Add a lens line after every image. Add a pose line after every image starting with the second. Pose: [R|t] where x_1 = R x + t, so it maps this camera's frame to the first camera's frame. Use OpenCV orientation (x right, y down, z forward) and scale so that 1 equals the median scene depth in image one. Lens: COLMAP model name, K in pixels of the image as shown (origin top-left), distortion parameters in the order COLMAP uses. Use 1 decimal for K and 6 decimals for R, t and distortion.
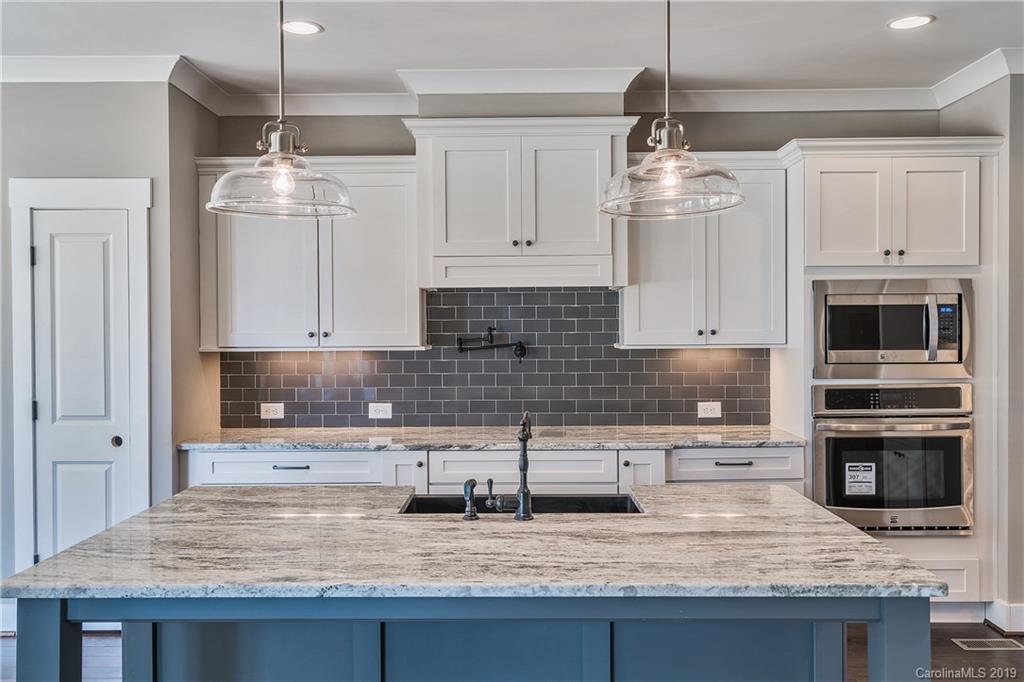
lens RADIAL K [[935.6, 0, 514.6], [0, 935.6, 339.0], [0, 0, 1]] dist [0.019480, -0.007500]
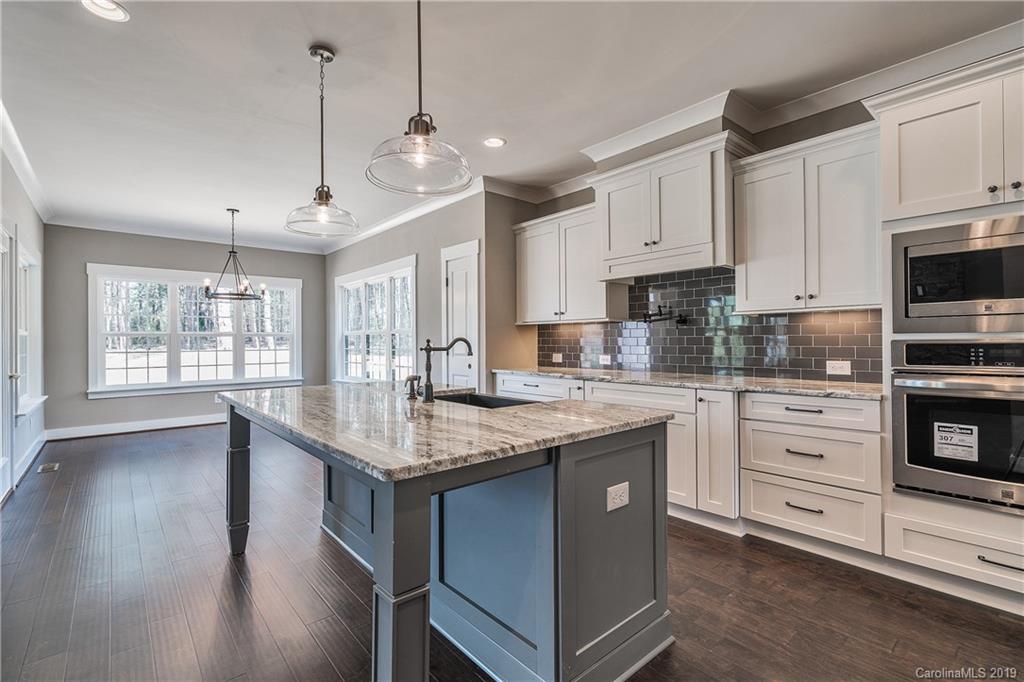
lens RADIAL K [[465.7, 0, 512.5], [0, 465.7, 339.5], [0, 0, 1]] dist [-0.003790, 0.001075]
pose [[0.668124, -0.000473, -0.744050, 0.416229], [-0.010117, 0.999902, -0.009720, 0.057801], [0.743981, 0.014022, 0.668054, 0.370764]]
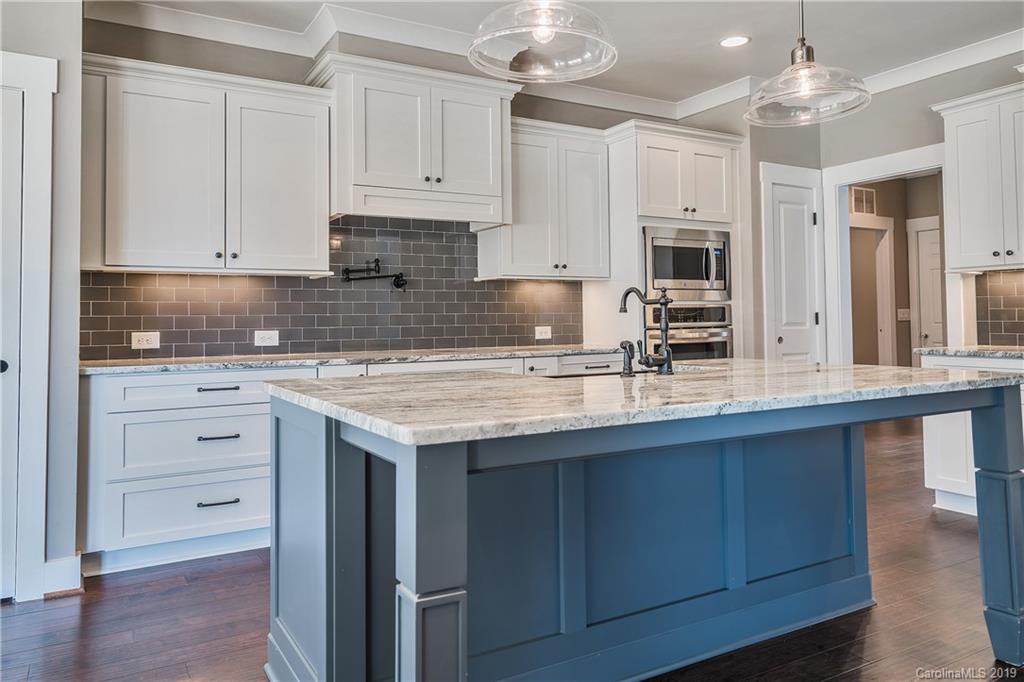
lens RADIAL K [[744.5, 0, 532.8], [0, 744.5, 297.3], [0, 0, 1]] dist [0.016362, 0.001375]
pose [[0.850380, 0.012437, 0.526022, -0.371030], [0.012985, 0.998920, -0.044609, 0.083045], [-0.526009, 0.044765, 0.849300, 0.188286]]
